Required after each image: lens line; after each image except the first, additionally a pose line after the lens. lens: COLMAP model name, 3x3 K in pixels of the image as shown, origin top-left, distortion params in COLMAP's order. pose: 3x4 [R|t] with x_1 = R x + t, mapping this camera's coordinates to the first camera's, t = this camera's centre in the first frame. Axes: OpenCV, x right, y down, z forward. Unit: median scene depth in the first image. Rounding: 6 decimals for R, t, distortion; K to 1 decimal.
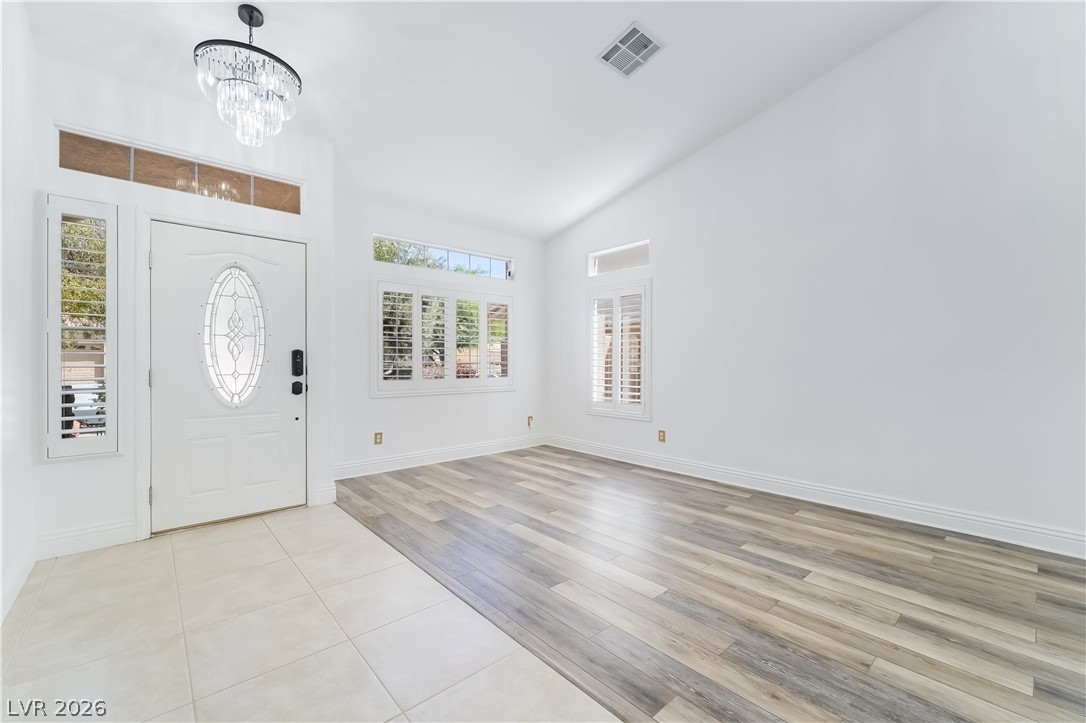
lens RADIAL K [[446.6, 0, 539.7], [0, 446.6, 360.6], [0, 0, 1]] dist [0.000012, -0.000371]
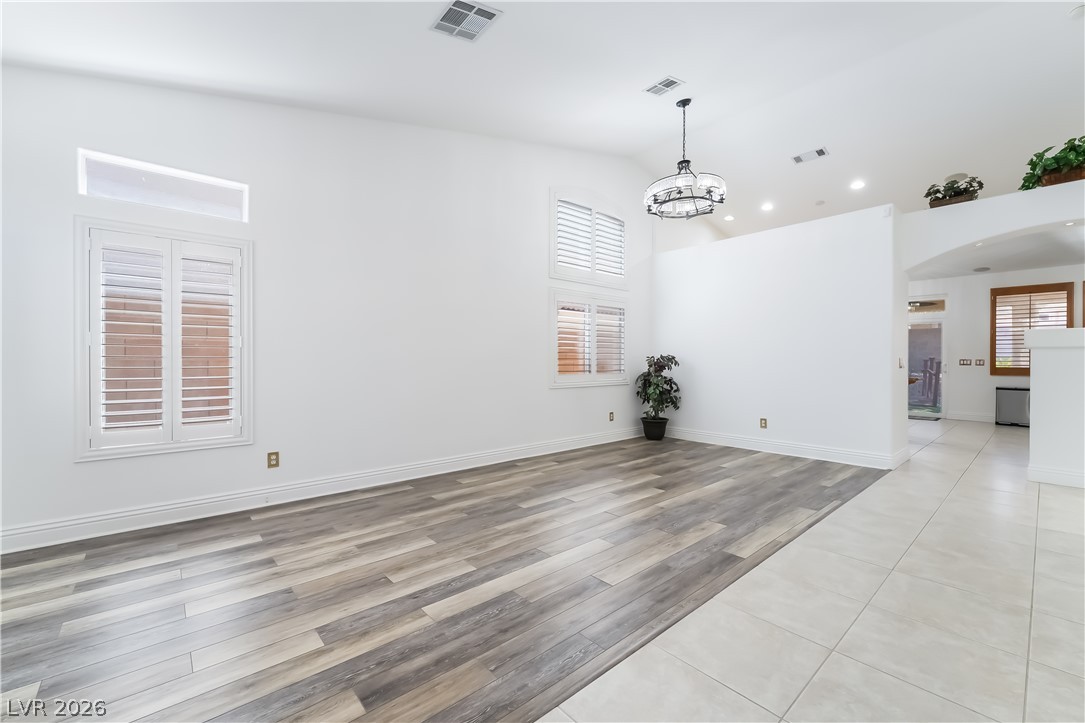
lens RADIAL K [[443.5, 0, 540.4], [0, 443.5, 362.3], [0, 0, 1]] dist [-0.001211, -0.000381]
pose [[0.004914, -0.005836, 0.999971, -0.667440], [-0.002444, 0.999980, 0.005848, 0.001119], [-0.999985, -0.002473, 0.004900, 0.793520]]
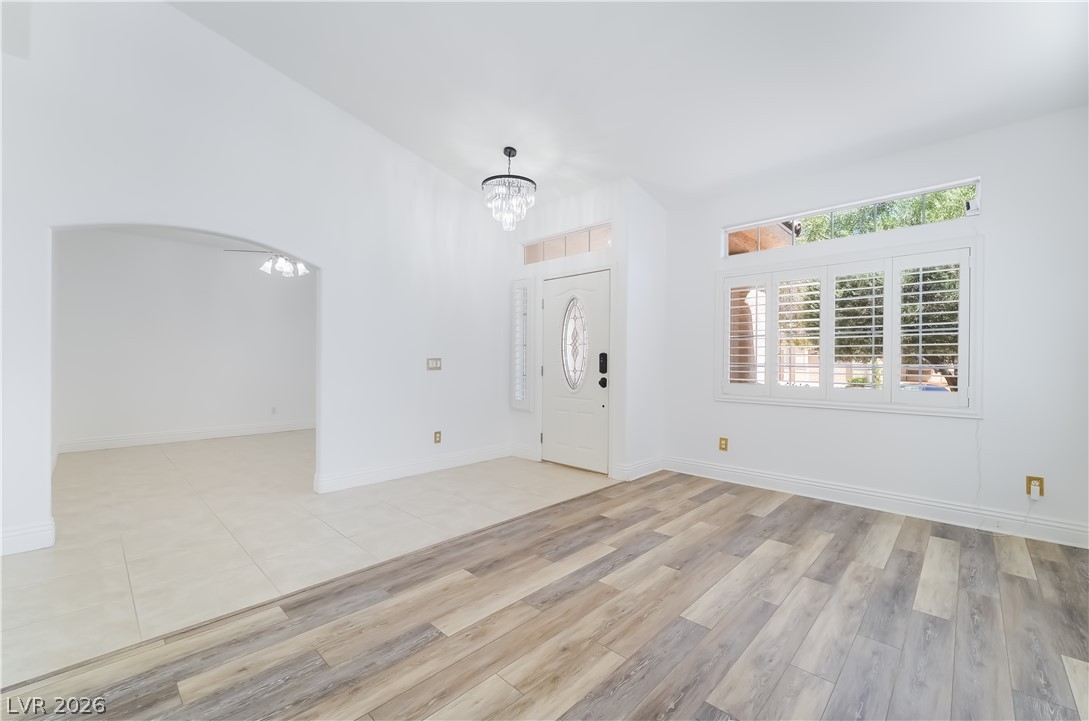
lens RADIAL K [[445.1, 0, 542.4], [0, 445.1, 361.3], [0, 0, 1]] dist [-0.001211, -0.000381]
pose [[0.081233, -0.001369, -0.996694, 0.766449], [-0.005544, 0.999983, -0.001826, 0.003264], [0.996680, 0.005674, 0.081224, 0.754493]]
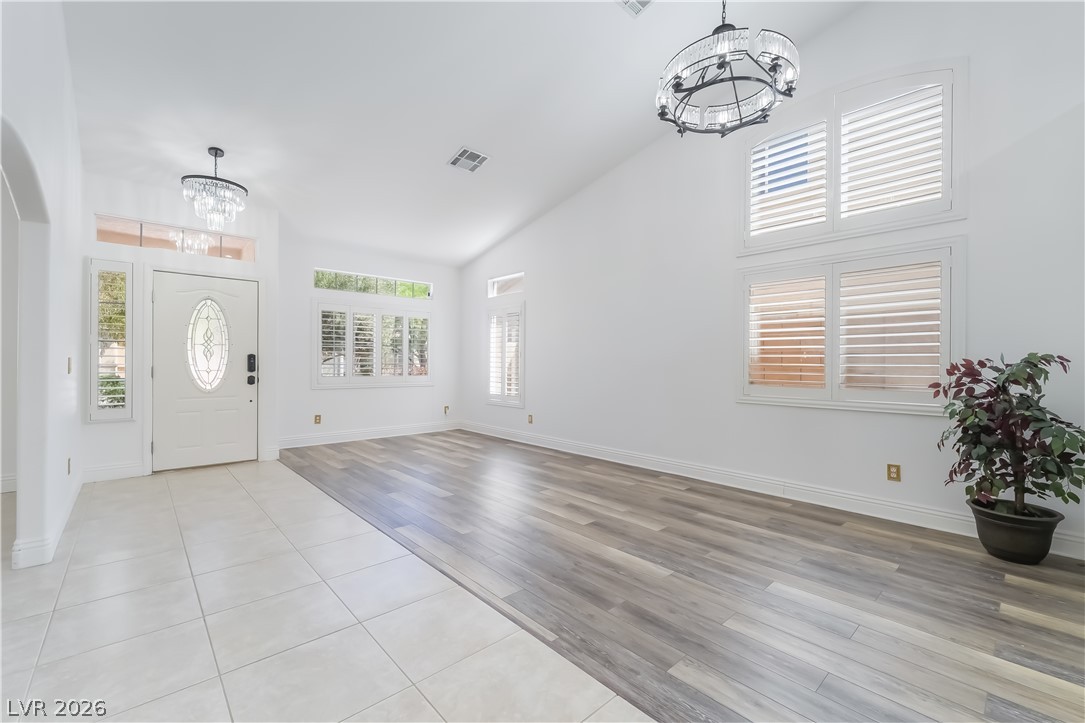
lens RADIAL K [[451.1, 0, 534.4], [0, 451.1, 362.8], [0, 0, 1]] dist [-0.000972, -0.000046]
pose [[0.999977, 0.005214, 0.004286, 0.400084], [-0.005216, 0.999986, 0.000503, -0.001160], [-0.004283, -0.000525, 0.999991, -0.510320]]
